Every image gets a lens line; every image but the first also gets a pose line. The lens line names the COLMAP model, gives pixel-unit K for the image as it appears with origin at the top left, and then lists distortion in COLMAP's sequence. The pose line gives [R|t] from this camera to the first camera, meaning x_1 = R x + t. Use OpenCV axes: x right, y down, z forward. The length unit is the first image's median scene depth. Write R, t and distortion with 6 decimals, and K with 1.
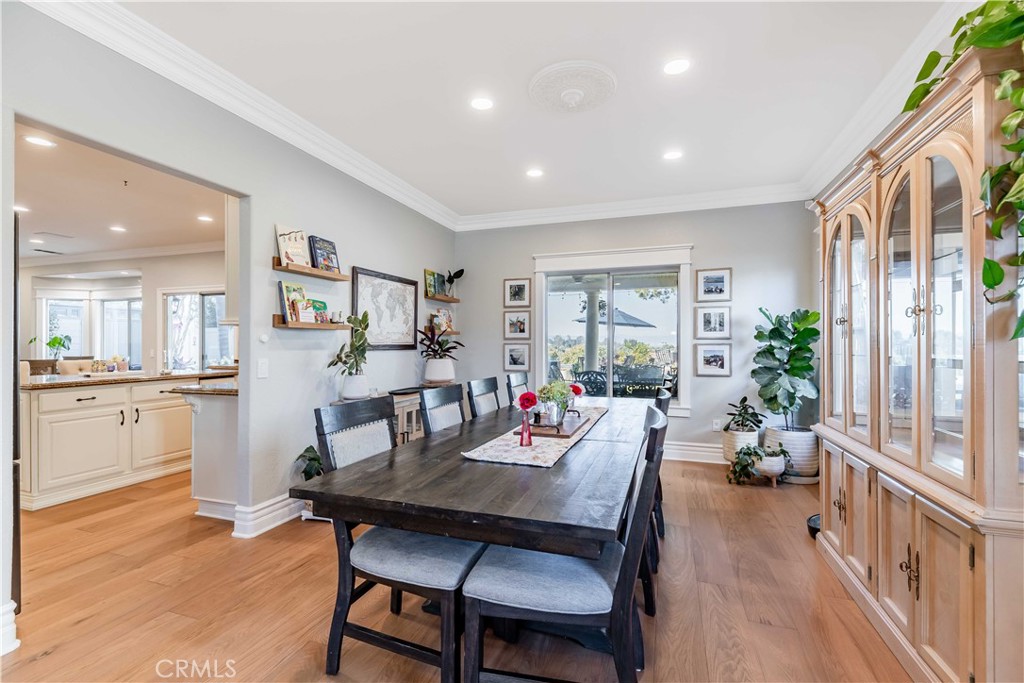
lens RADIAL K [[456.7, 0, 496.6], [0, 456.7, 337.8], [0, 0, 1]] dist [-0.003957, -0.001169]
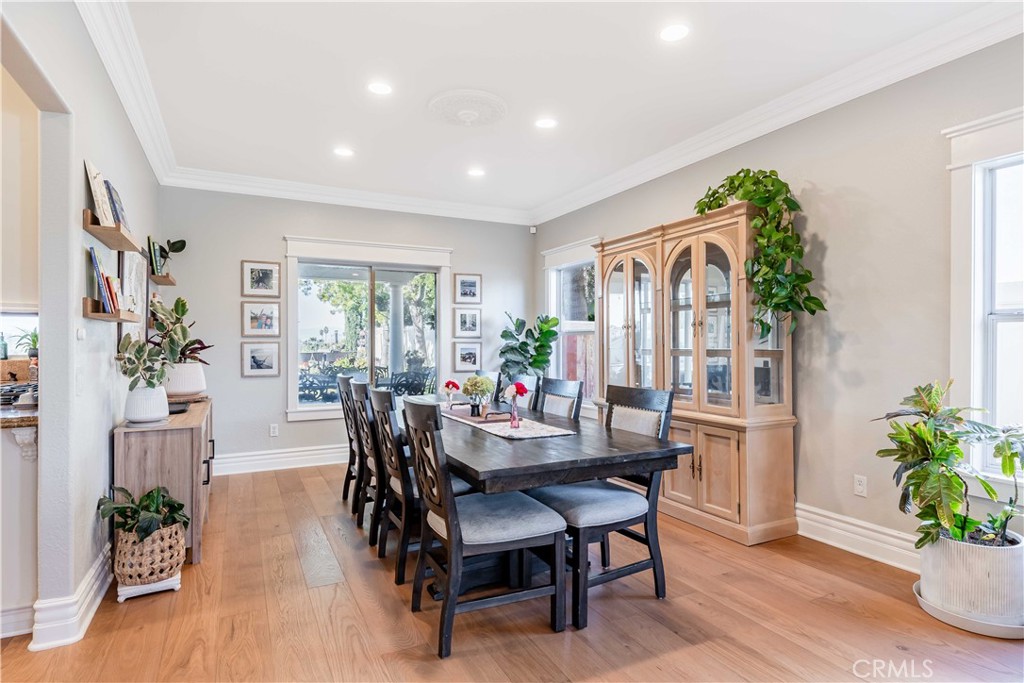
lens RADIAL K [[565.4, 0, 502.6], [0, 565.4, 343.0], [0, 0, 1]] dist [0.032531, -0.001824]
pose [[0.686486, -0.002709, 0.727138, -0.463607], [-0.008294, 0.999899, 0.011556, -0.001174], [-0.727096, -0.013965, 0.686394, 0.001474]]
